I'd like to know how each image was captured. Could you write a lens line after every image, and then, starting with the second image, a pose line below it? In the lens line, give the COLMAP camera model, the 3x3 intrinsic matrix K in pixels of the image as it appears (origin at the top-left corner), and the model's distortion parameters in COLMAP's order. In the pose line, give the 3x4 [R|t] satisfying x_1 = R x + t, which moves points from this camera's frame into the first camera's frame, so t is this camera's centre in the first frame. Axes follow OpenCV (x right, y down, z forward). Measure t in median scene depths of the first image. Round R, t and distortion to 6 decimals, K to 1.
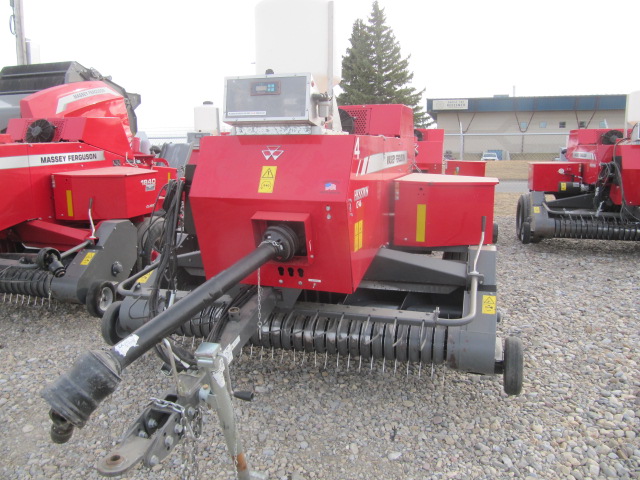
lens RADIAL K [[530.3, 0, 317.9], [0, 530.3, 237.2], [0, 0, 1]] dist [-0.087995, 0.042891]
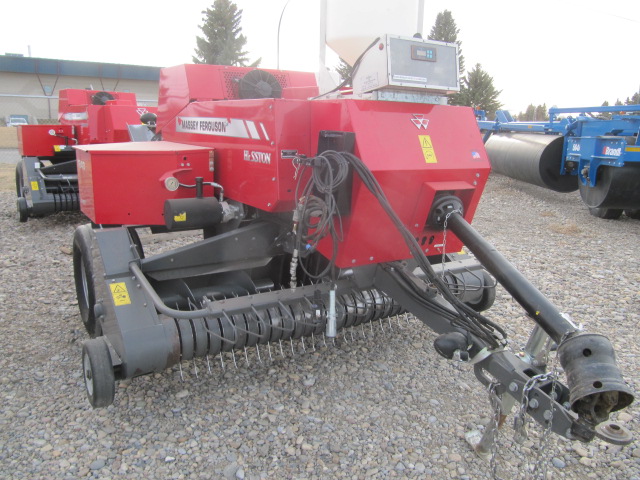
lens RADIAL K [[530.3, 0, 318.2], [0, 530.3, 240.0], [0, 0, 1]] dist [-0.087995, 0.042891]
pose [[0.659938, -0.157910, 0.734538, -0.952653], [0.105276, 0.987453, 0.117698, -0.078620], [-0.743908, -0.000344, 0.668282, 0.495288]]
